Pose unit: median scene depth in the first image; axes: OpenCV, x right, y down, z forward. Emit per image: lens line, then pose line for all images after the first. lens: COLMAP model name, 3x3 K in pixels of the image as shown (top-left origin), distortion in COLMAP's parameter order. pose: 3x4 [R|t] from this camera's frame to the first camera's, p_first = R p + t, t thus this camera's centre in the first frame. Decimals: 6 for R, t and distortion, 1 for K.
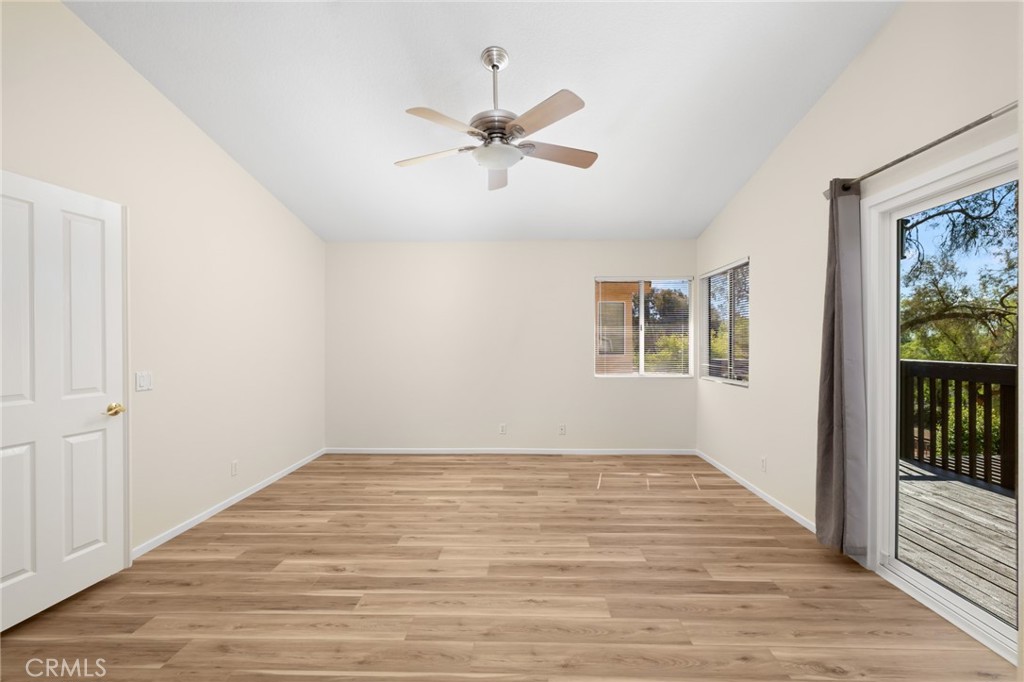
lens RADIAL K [[439.0, 0, 514.5], [0, 439.0, 343.8], [0, 0, 1]] dist [-0.001553, -0.000171]
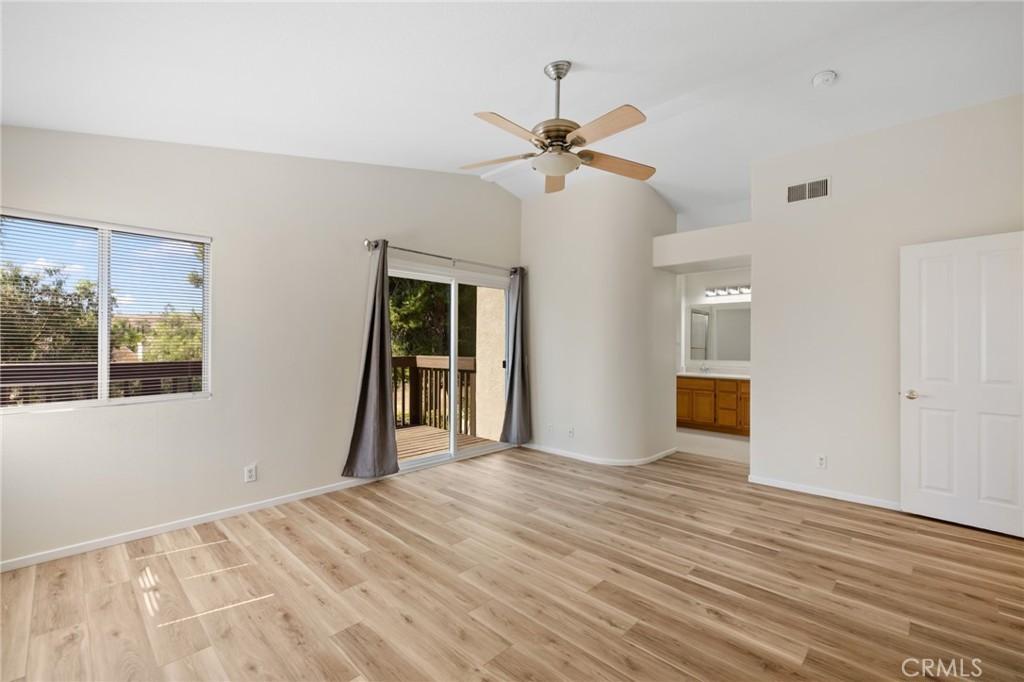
lens RADIAL K [[439.0, 0, 512.4], [0, 439.0, 342.0], [0, 0, 1]] dist [-0.001553, -0.000171]
pose [[-0.745806, 0.002513, 0.666158, -0.598535], [-0.001413, 0.999985, -0.005354, -0.003691], [-0.666162, -0.004935, -0.745791, 1.682073]]
